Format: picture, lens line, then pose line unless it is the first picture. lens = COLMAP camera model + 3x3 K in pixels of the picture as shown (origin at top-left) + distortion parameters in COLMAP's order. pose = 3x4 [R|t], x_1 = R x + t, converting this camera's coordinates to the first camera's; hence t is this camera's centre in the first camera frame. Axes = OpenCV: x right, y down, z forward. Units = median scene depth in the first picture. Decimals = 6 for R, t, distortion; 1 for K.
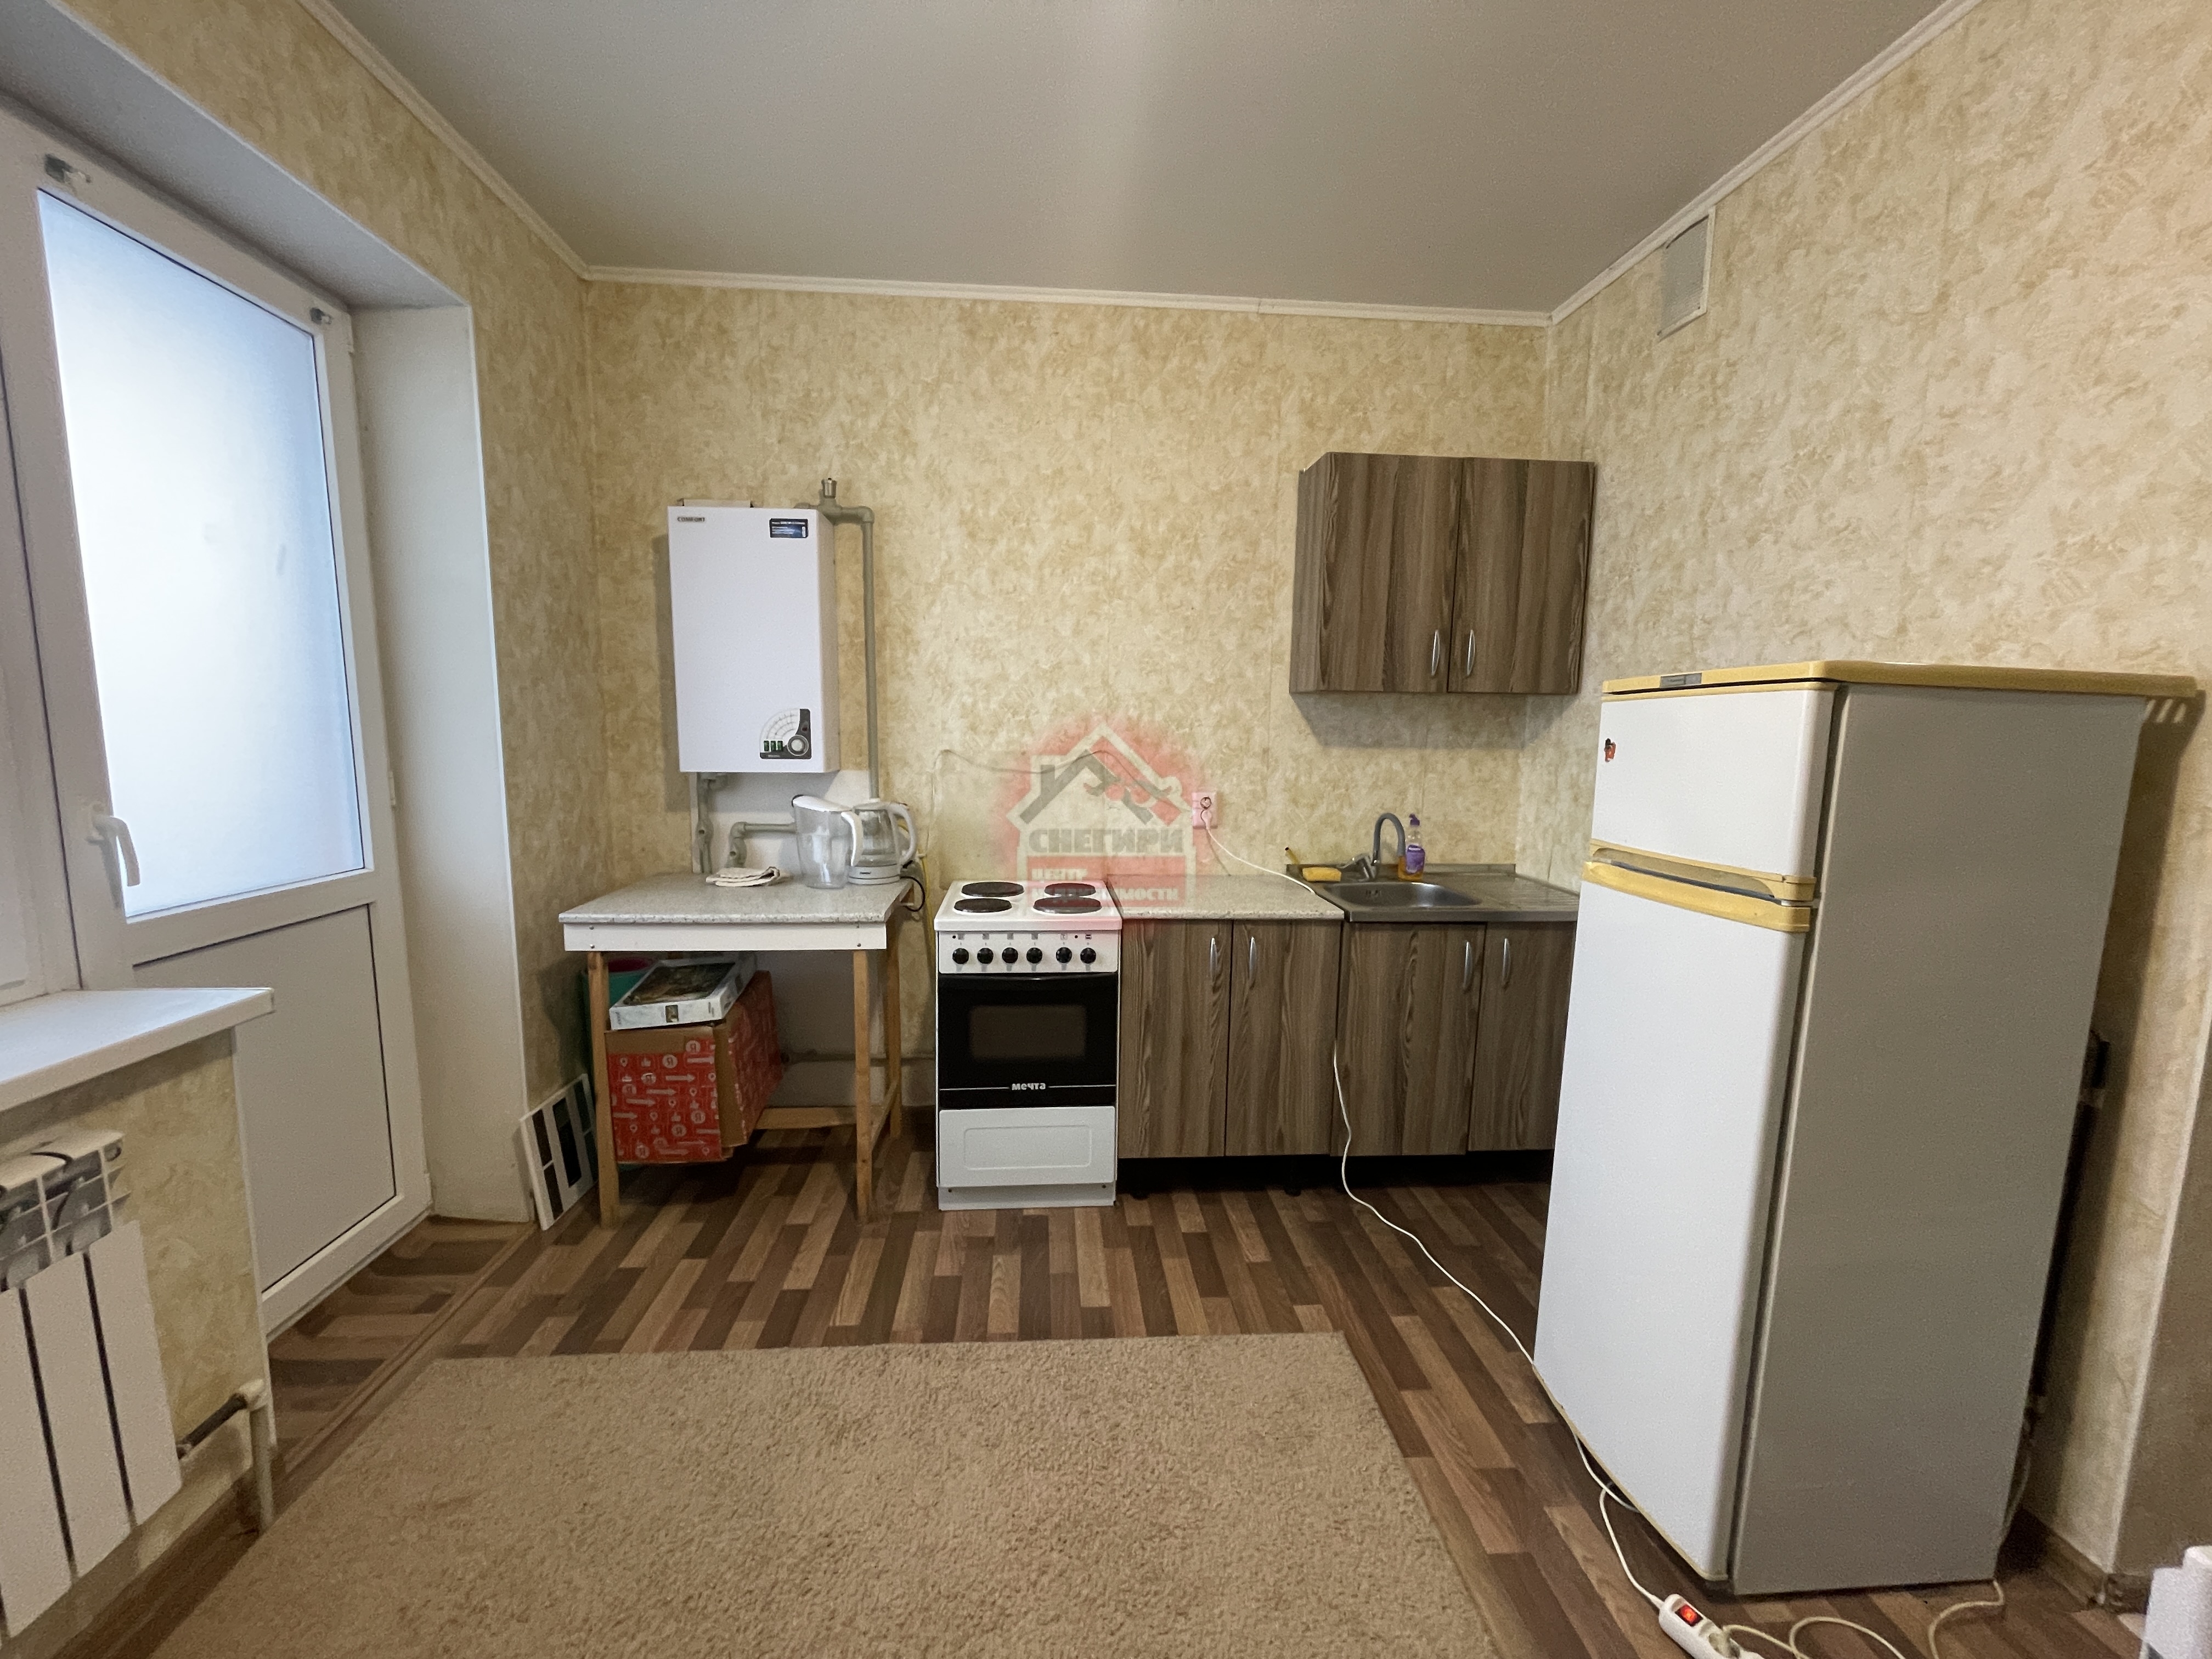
lens RADIAL K [[890.4, 0, 1098.8], [0, 890.4, 836.1], [0, 0, 1]] dist [-0.002548, 0.000637]
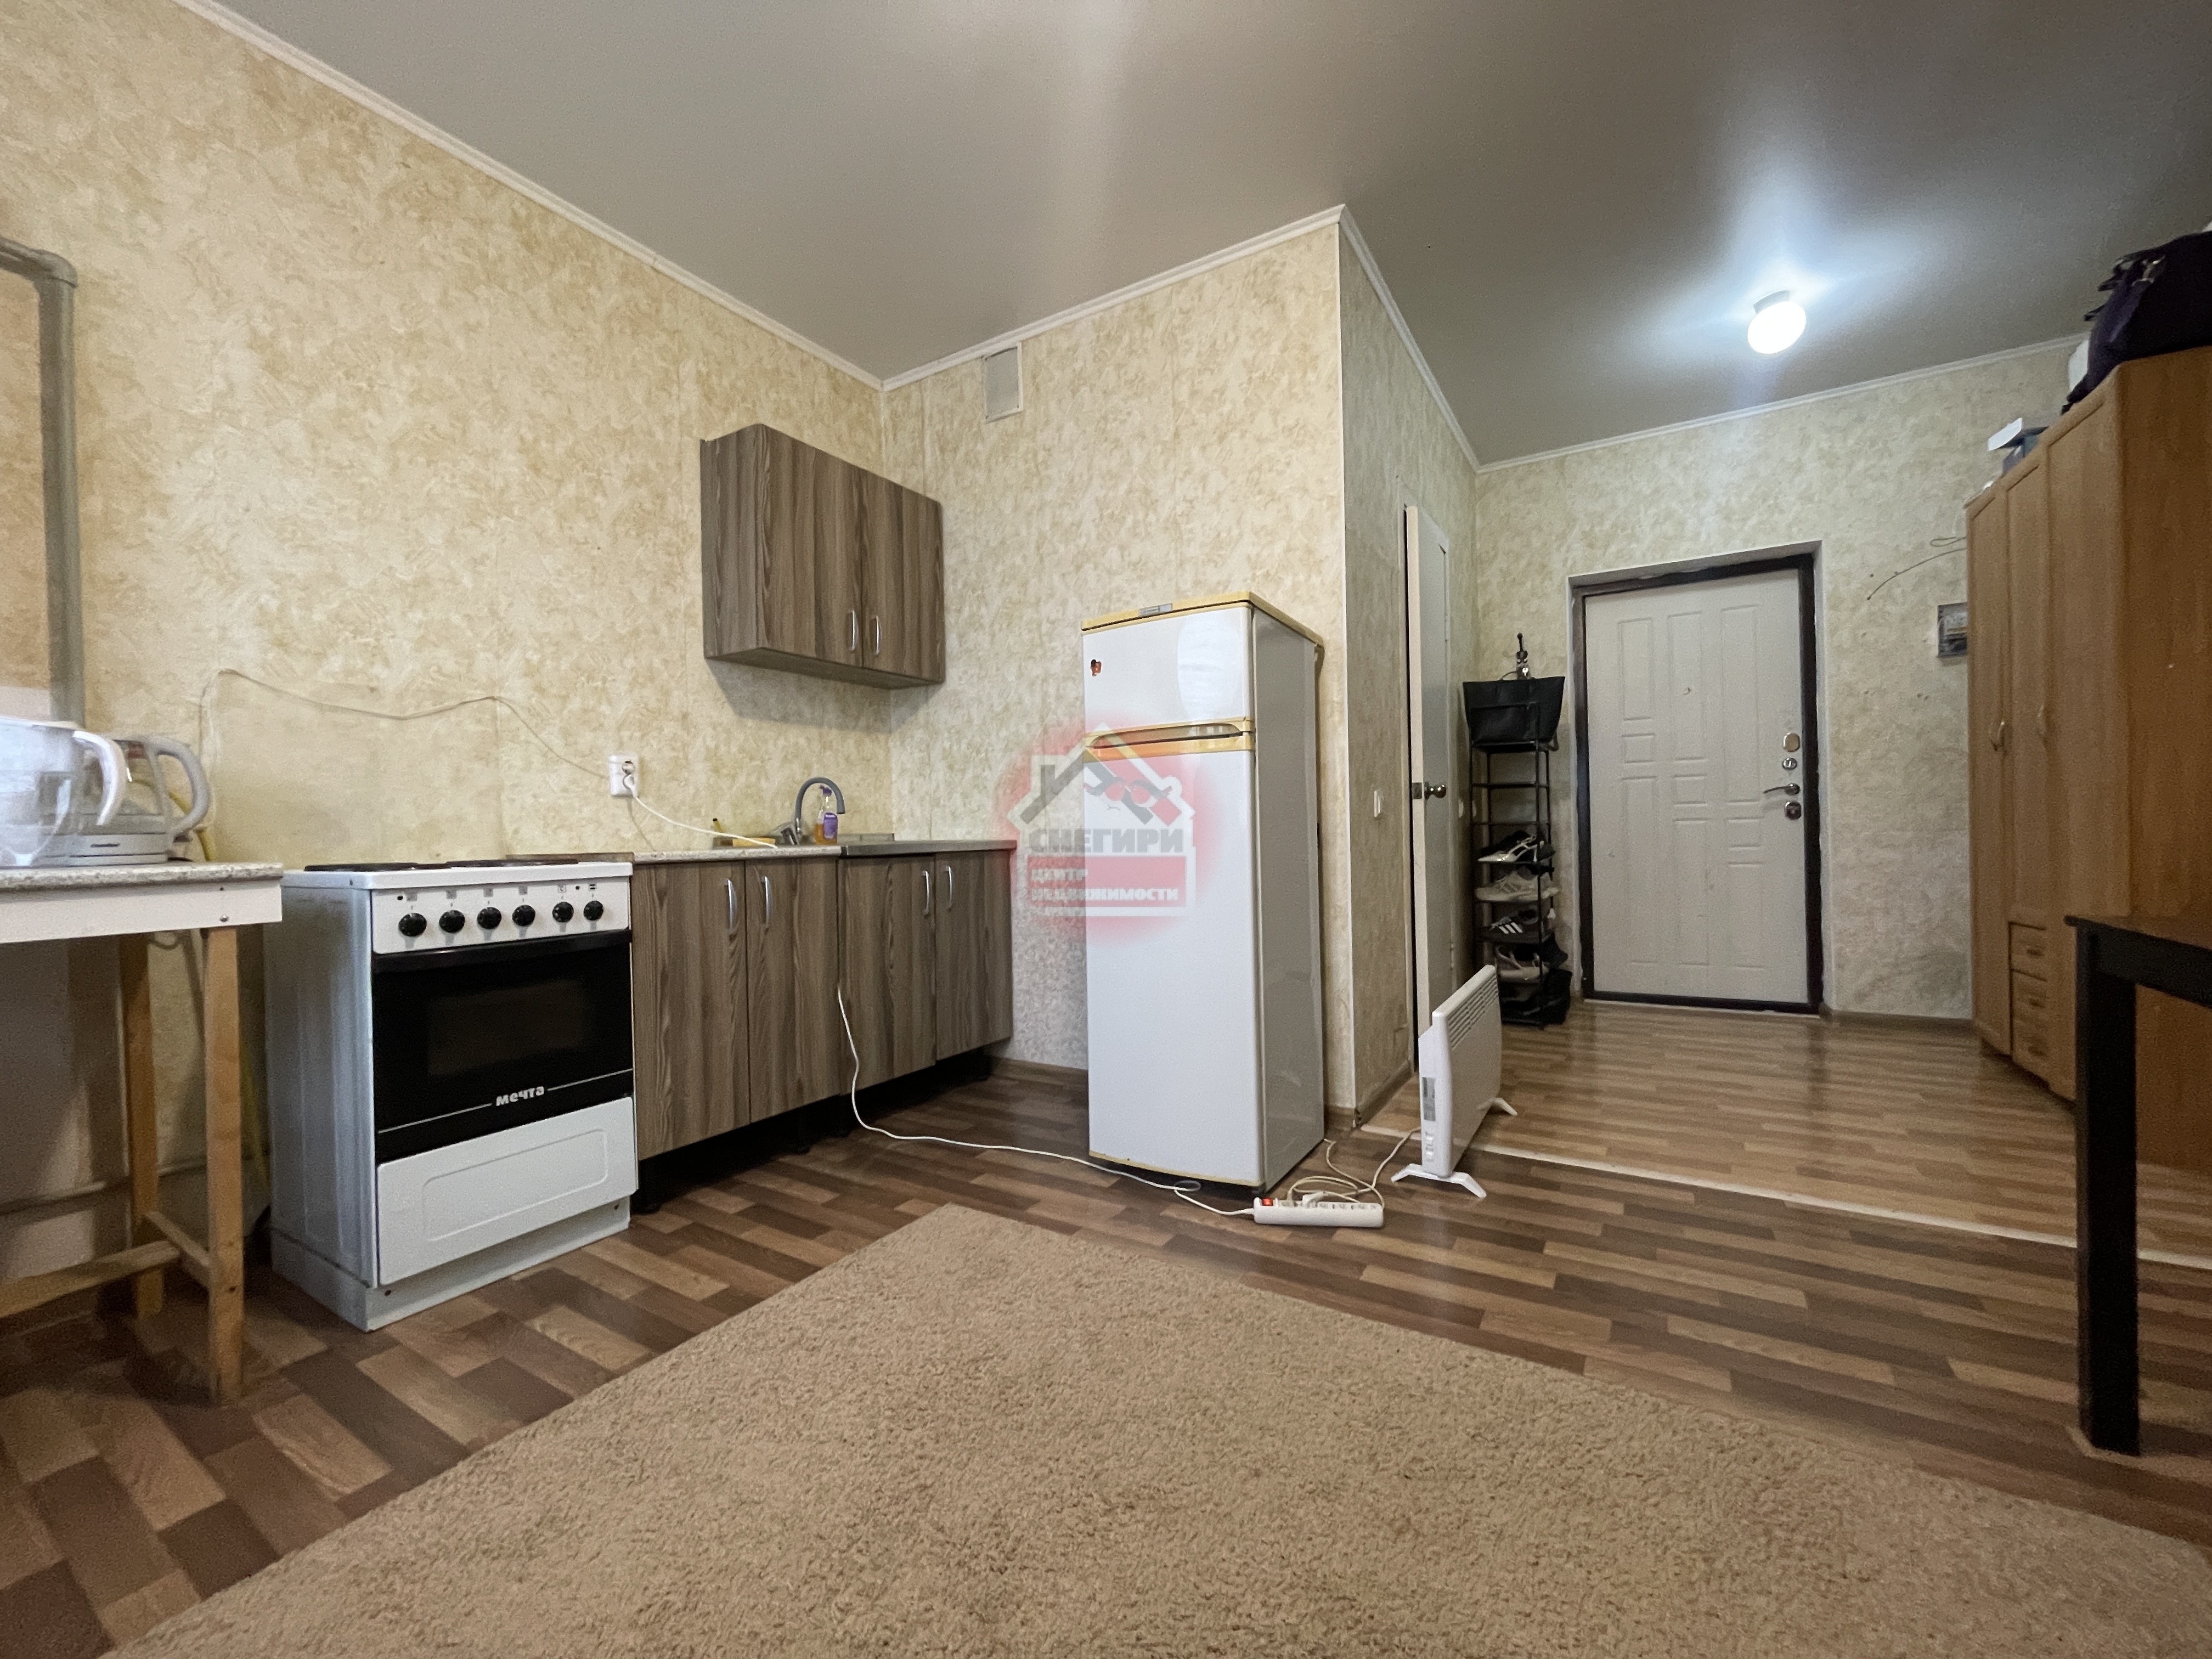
lens RADIAL K [[890.4, 0, 1098.7], [0, 890.4, 837.9], [0, 0, 1]] dist [-0.002548, 0.000637]
pose [[0.586465, -0.031355, 0.809368, -0.388186], [0.129178, 0.990081, -0.055246, 0.169241], [-0.799608, 0.136952, 0.584698, 0.141982]]
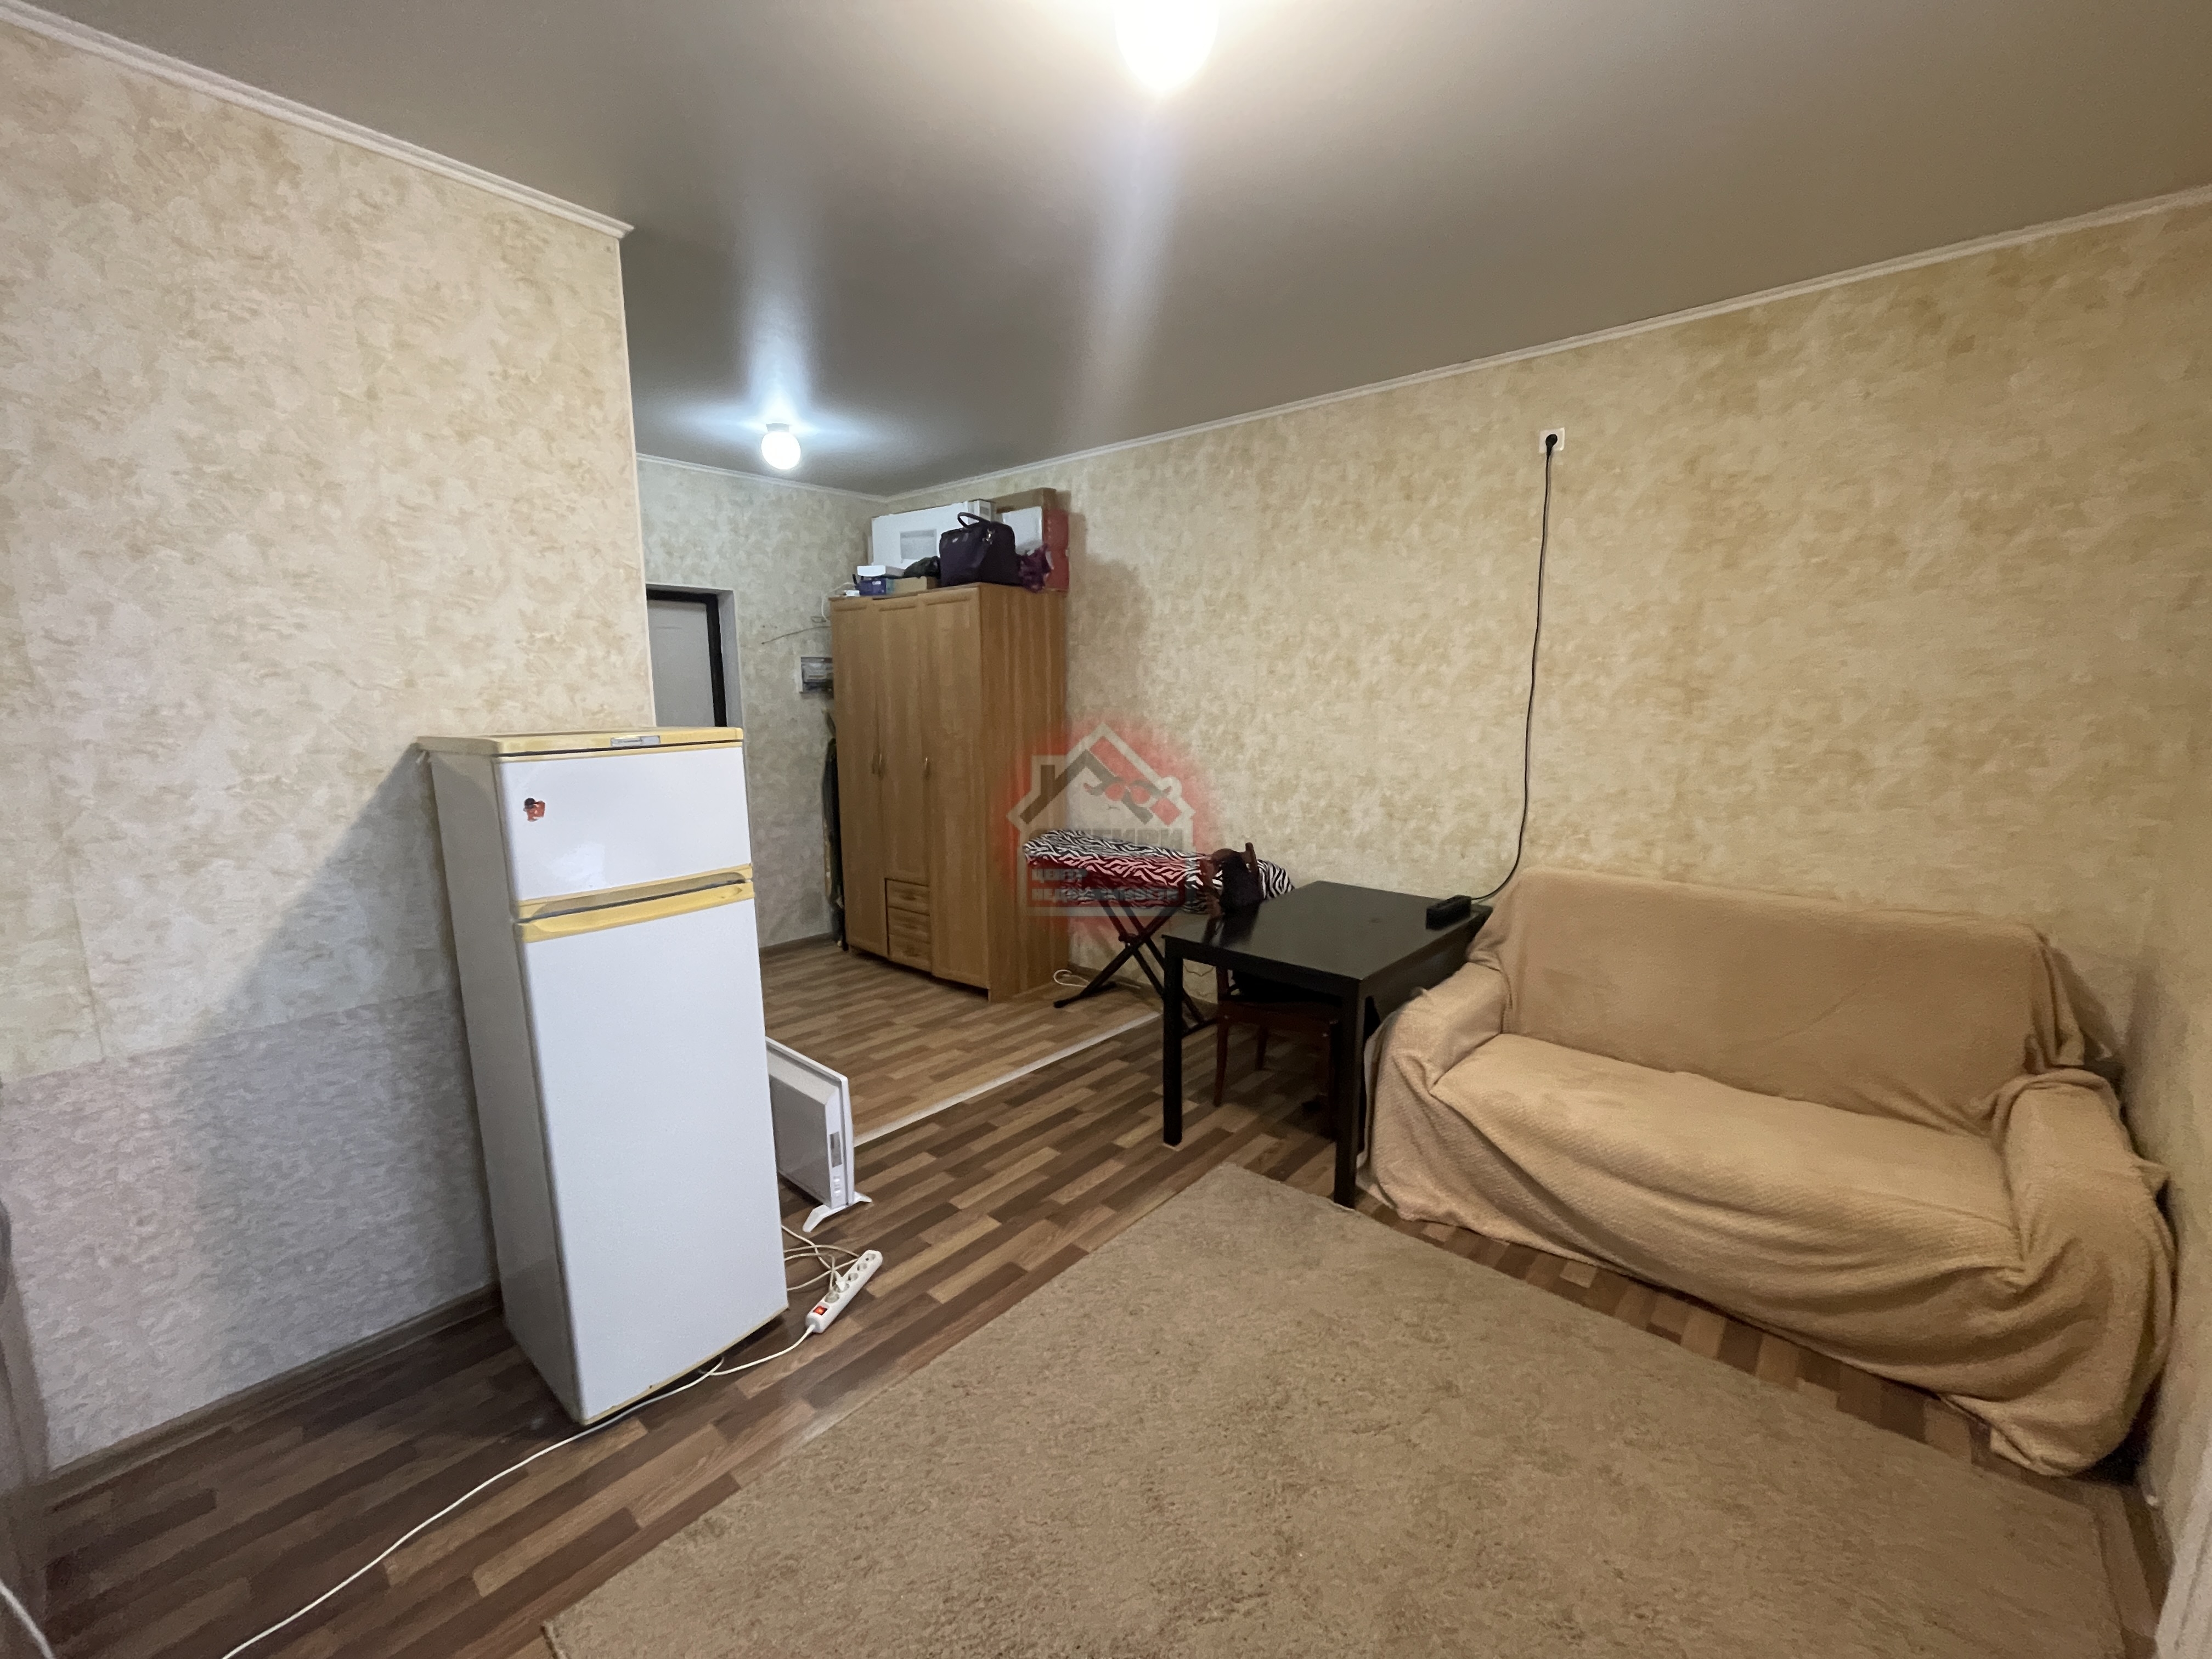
lens RADIAL K [[890.4, 0, 1097.2], [0, 890.4, 836.3], [0, 0, 1]] dist [-0.002548, 0.000637]
pose [[-0.699714, -0.130918, 0.702325, -0.396864], [0.079726, 0.962617, 0.258867, -0.188365], [-0.709961, 0.237126, -0.663119, 0.828915]]
